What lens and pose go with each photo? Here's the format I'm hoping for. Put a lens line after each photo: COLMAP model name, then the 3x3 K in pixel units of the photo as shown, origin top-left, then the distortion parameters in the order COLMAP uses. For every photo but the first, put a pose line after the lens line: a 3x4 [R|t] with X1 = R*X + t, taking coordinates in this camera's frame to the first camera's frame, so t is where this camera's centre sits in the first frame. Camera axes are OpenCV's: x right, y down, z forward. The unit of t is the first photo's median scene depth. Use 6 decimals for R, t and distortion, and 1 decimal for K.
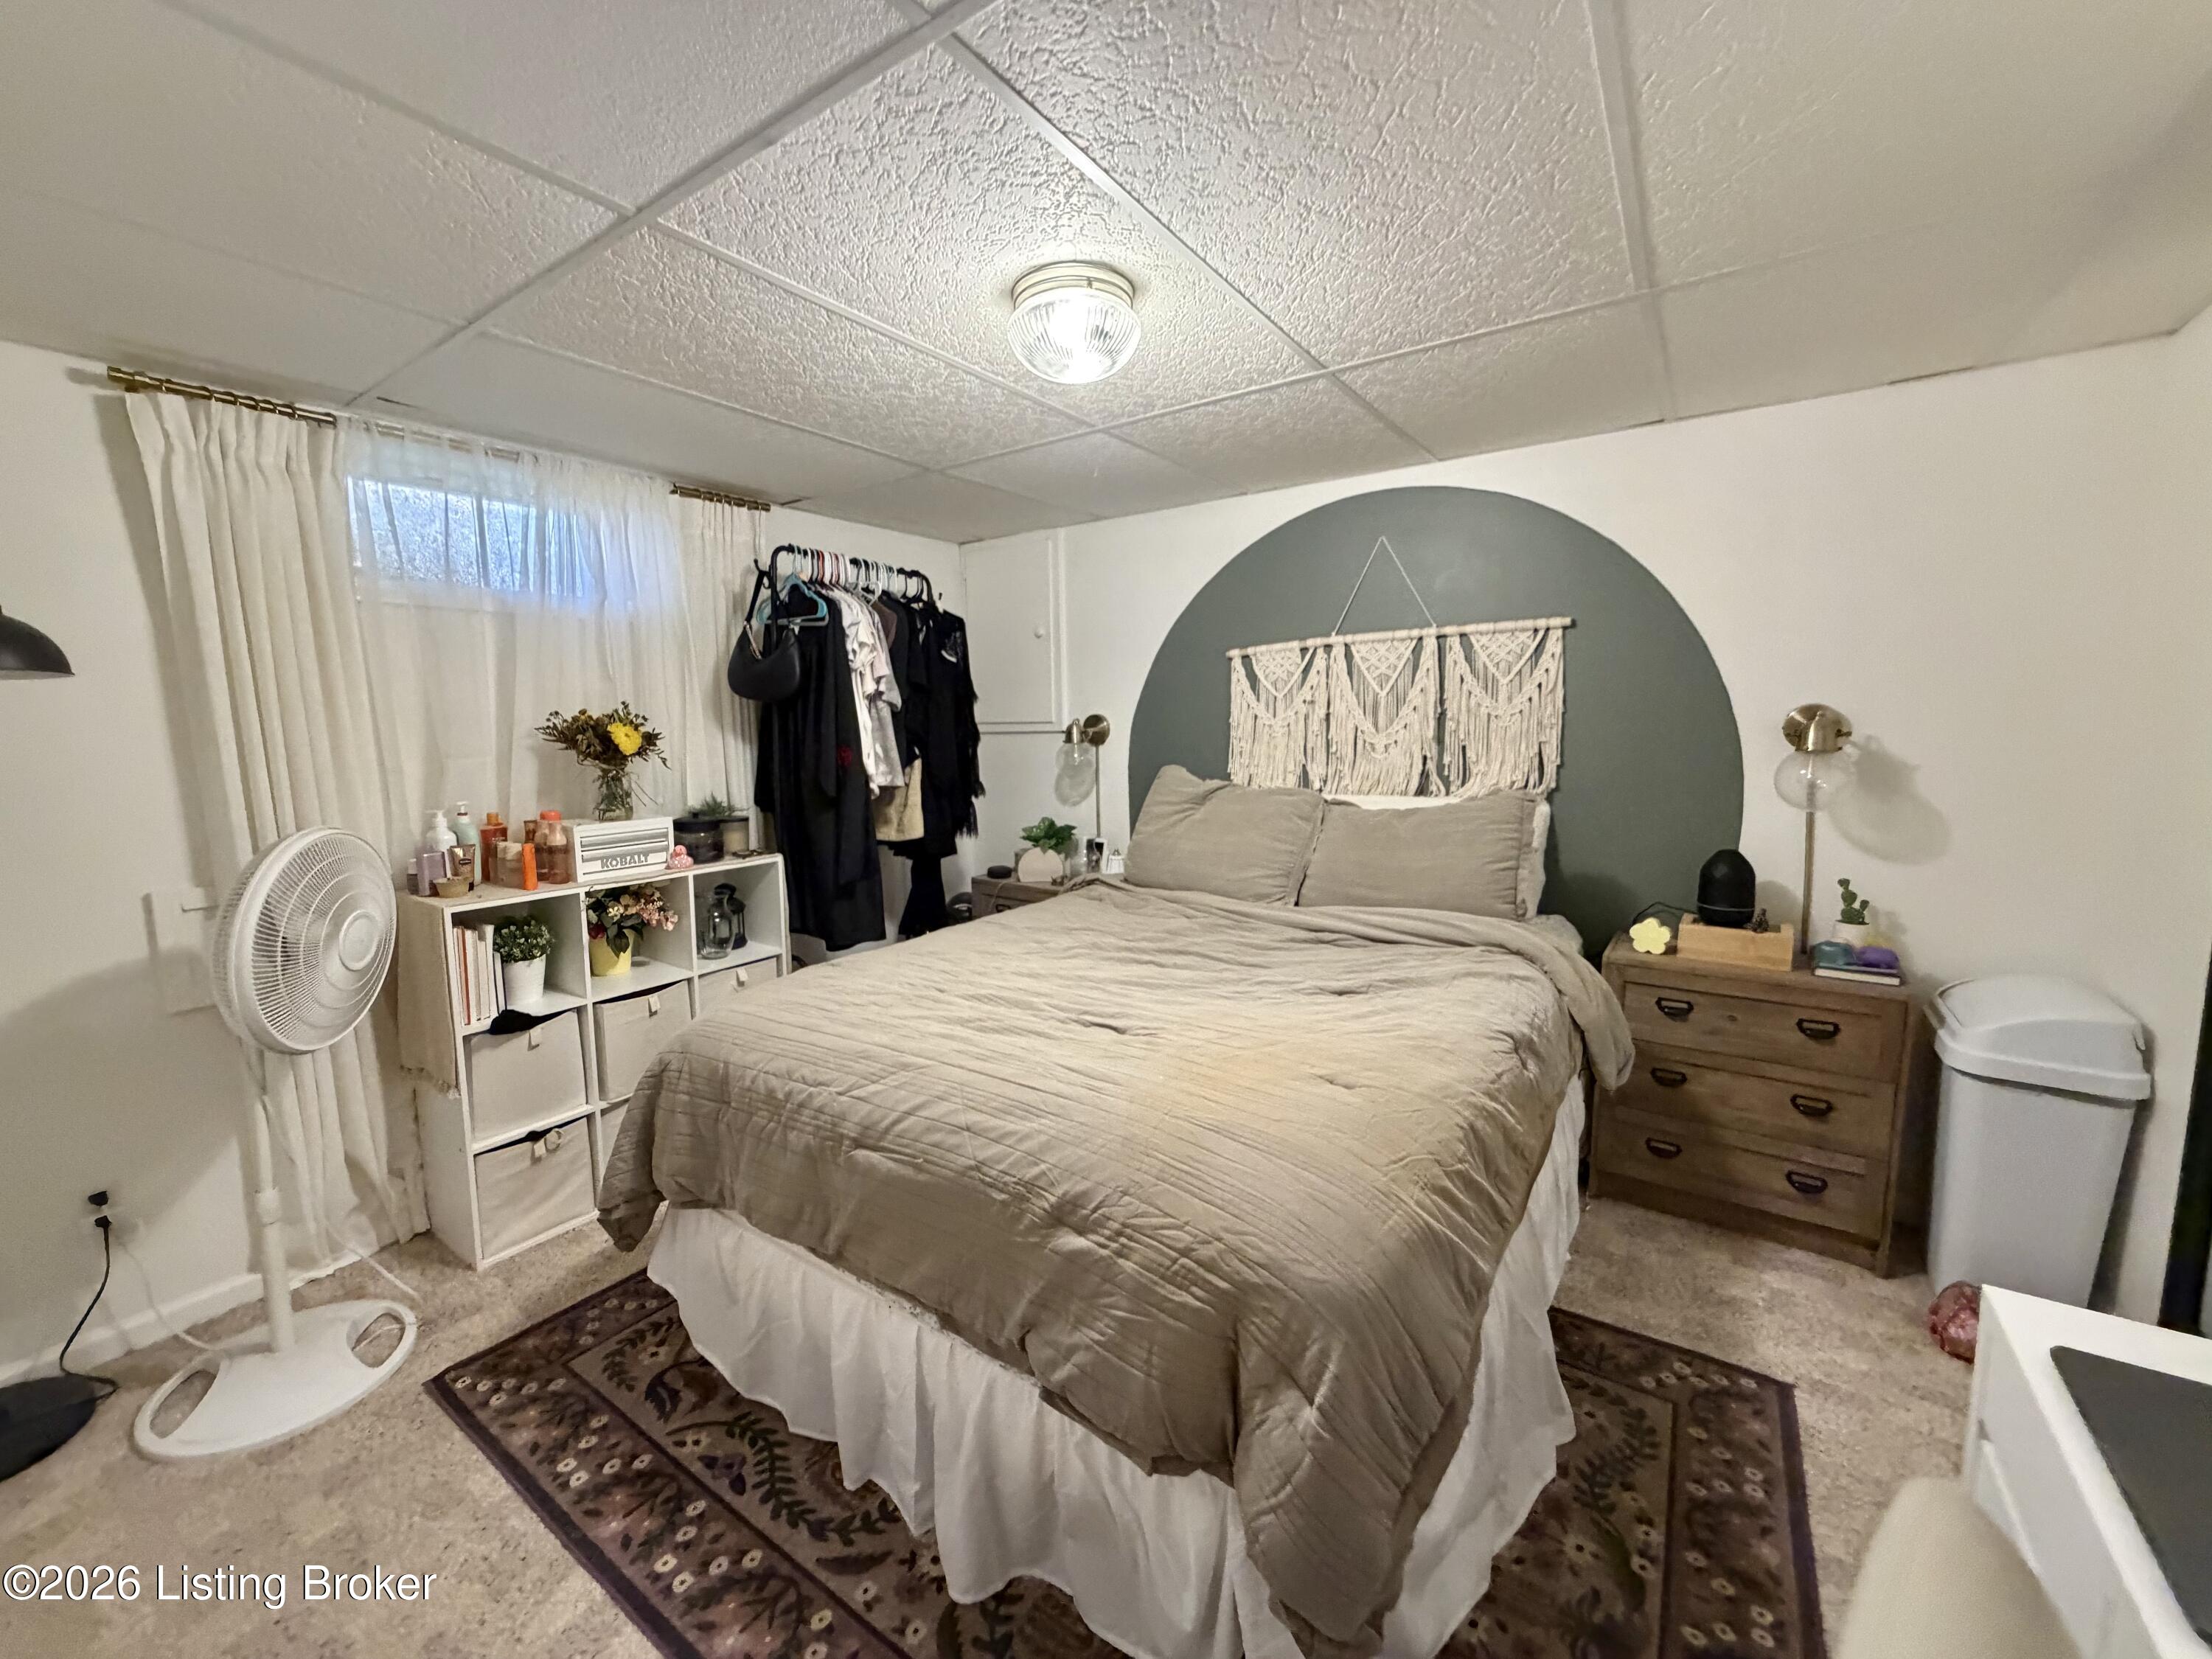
lens RADIAL K [[883.8, 0, 1097.9], [0, 883.8, 824.4], [0, 0, 1]] dist [0.002539, -0.001398]
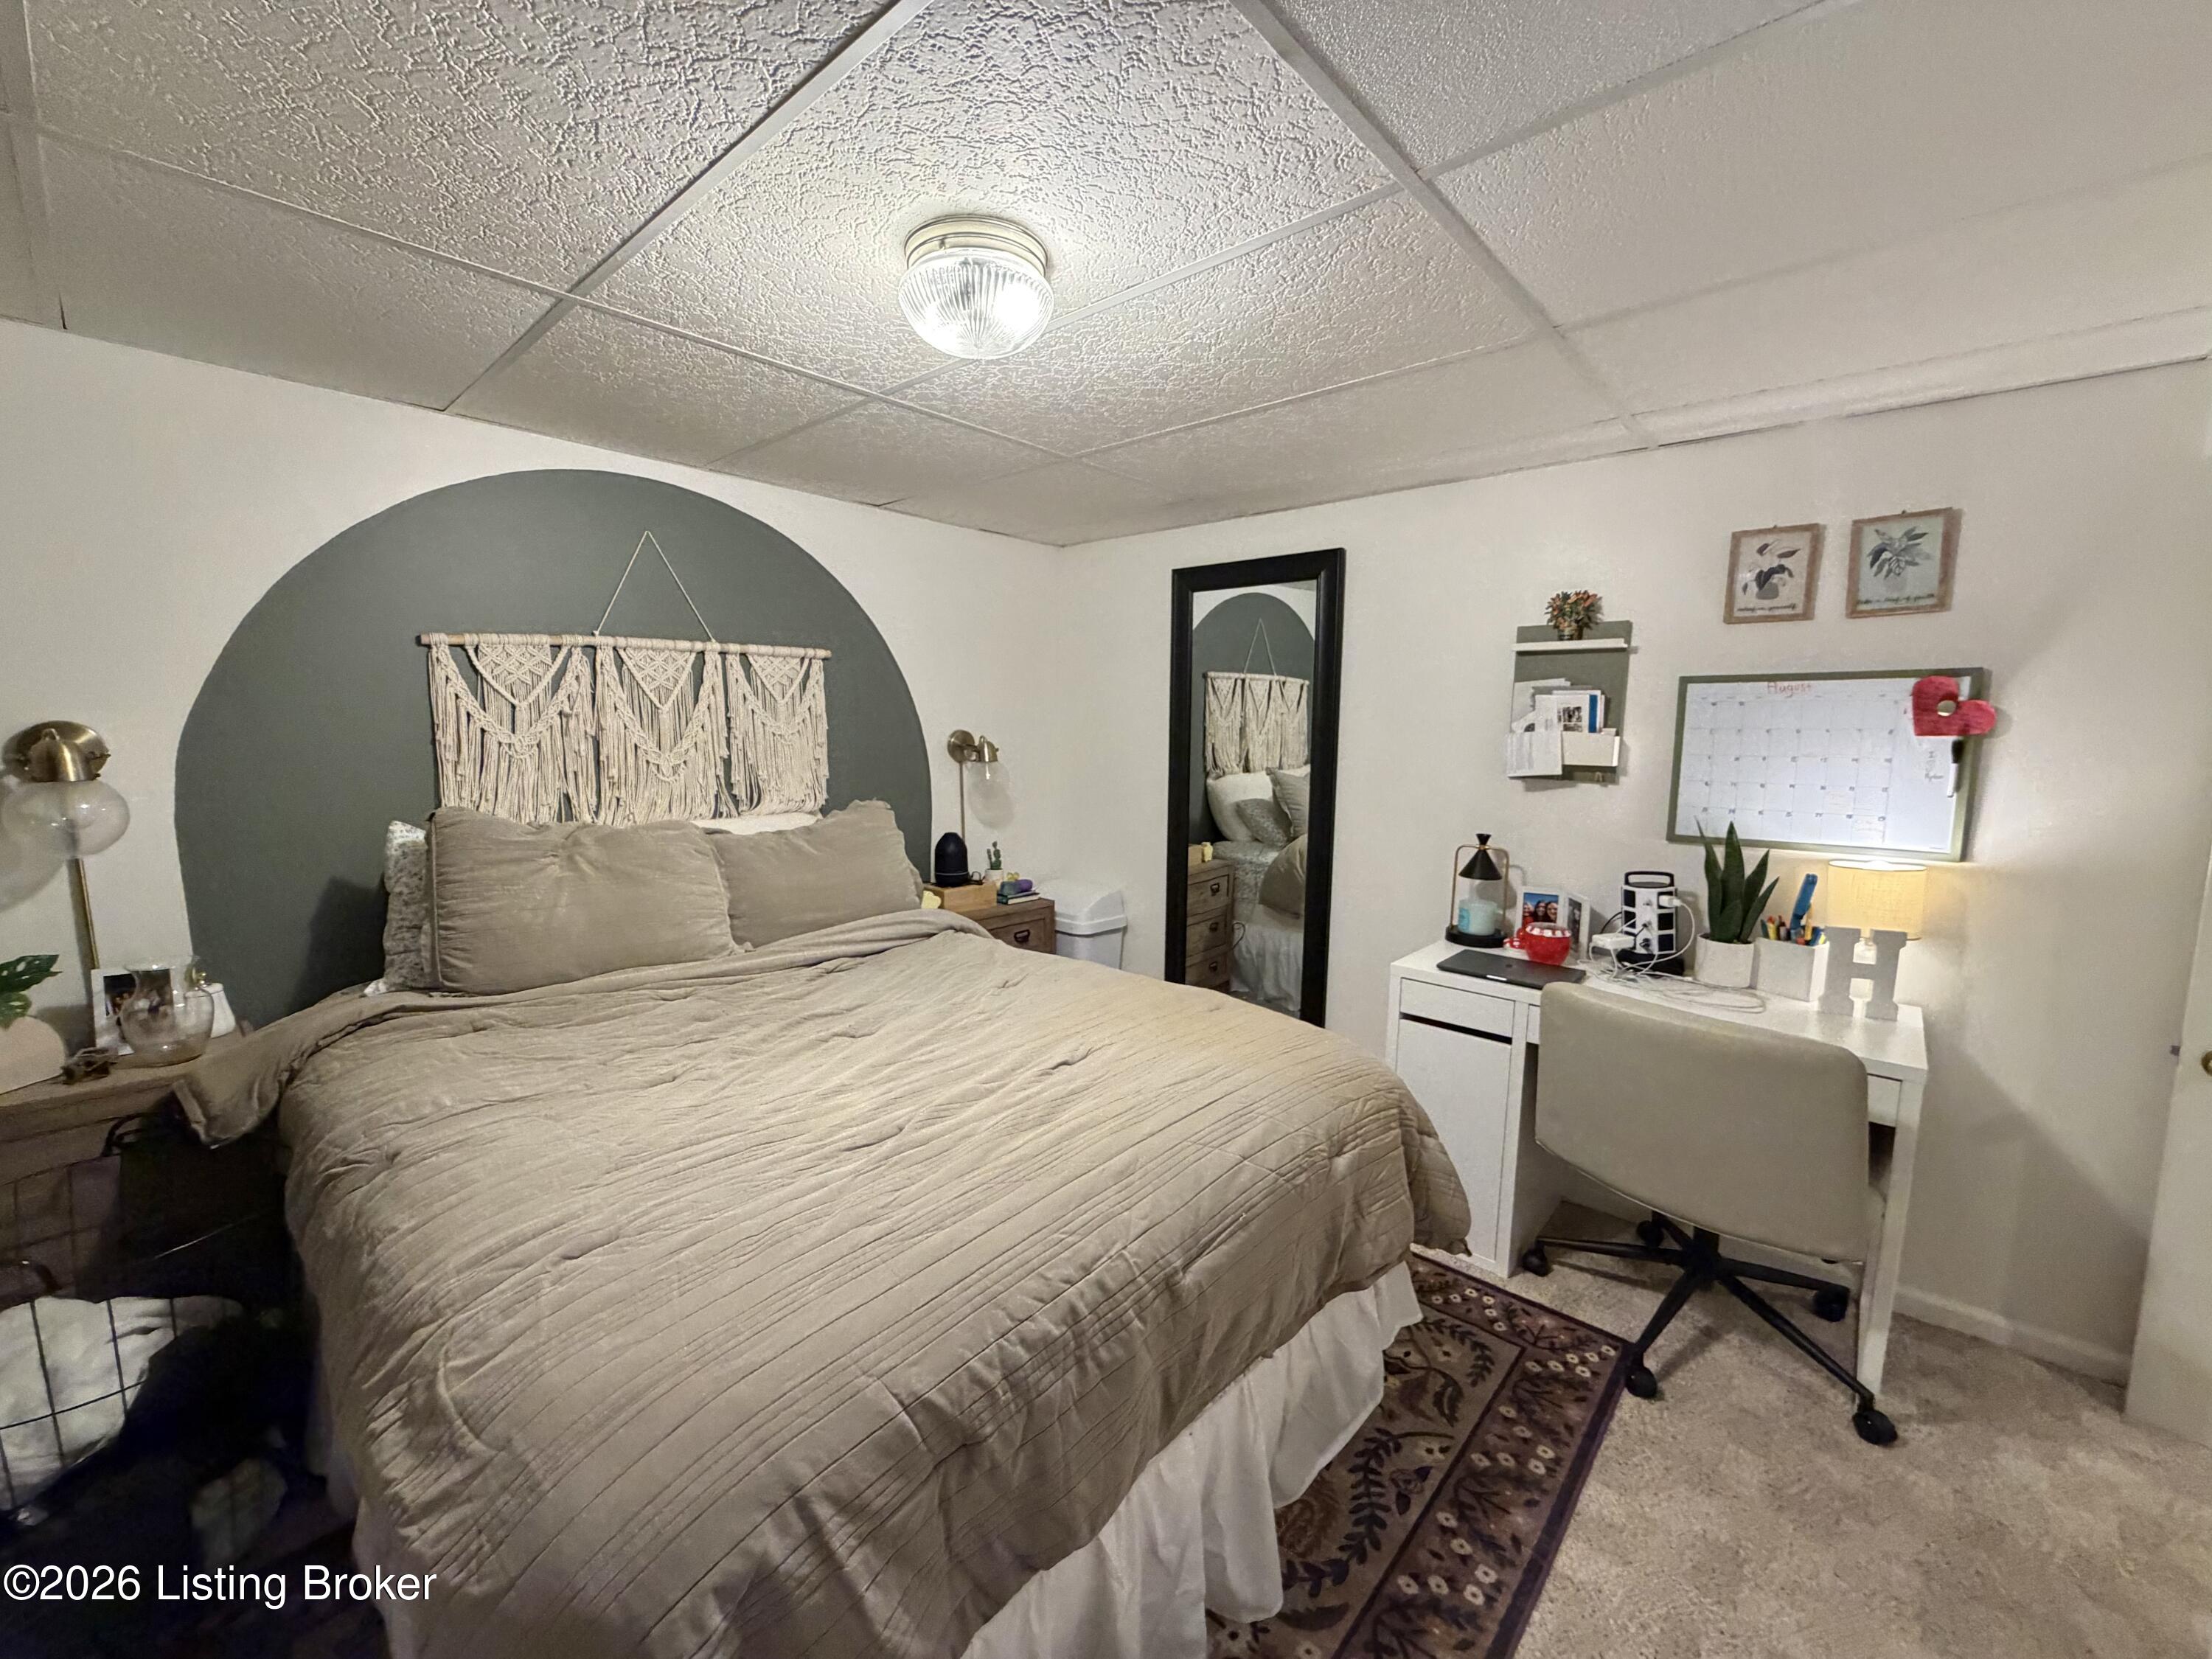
lens RADIAL K [[883.8, 0, 1109.9], [0, 883.8, 838.9], [0, 0, 1]] dist [0.002539, -0.001398]
pose [[0.122910, -0.097890, 0.987578, -0.571267], [0.117929, 0.989513, 0.083405, -0.040130], [-0.985386, 0.106213, 0.133166, 0.479052]]
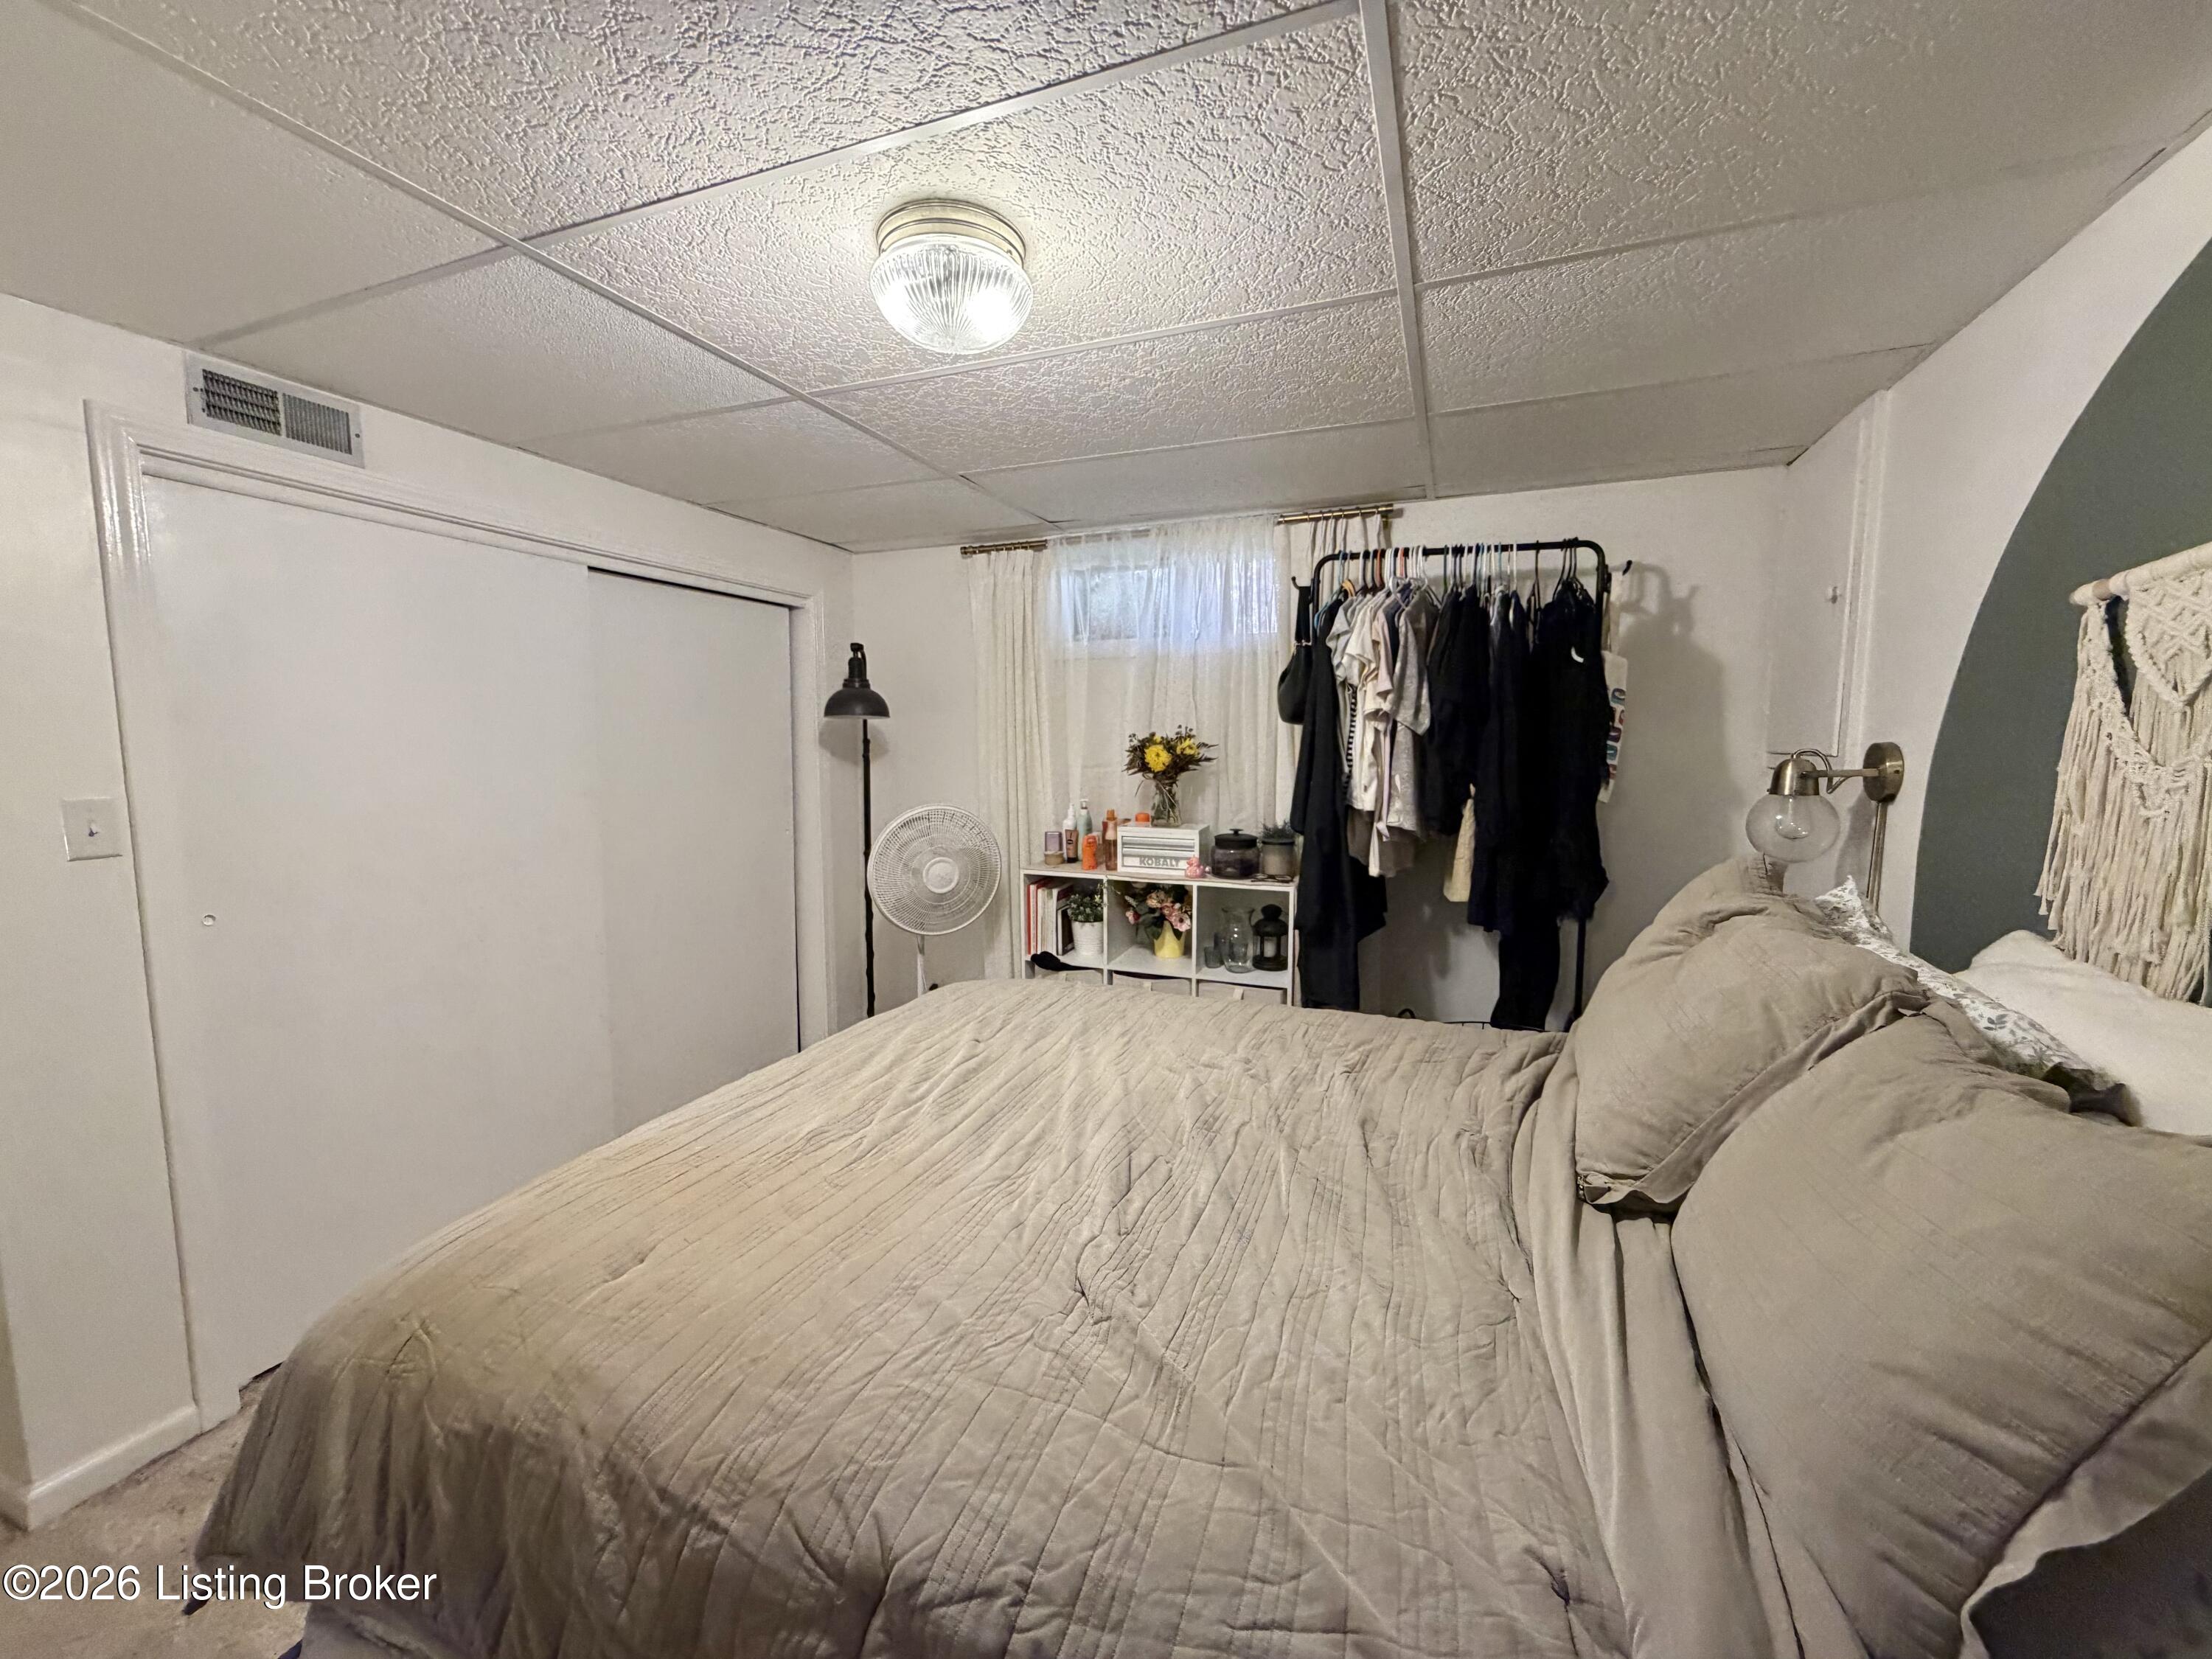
lens RADIAL K [[883.8, 0, 1102.4], [0, 883.8, 838.1], [0, 0, 1]] dist [0.002539, -0.001398]
pose [[0.216122, 0.124709, -0.968369, 0.529864], [-0.122418, 0.987444, 0.099844, -0.089653], [0.968661, 0.096968, 0.228675, 0.601939]]
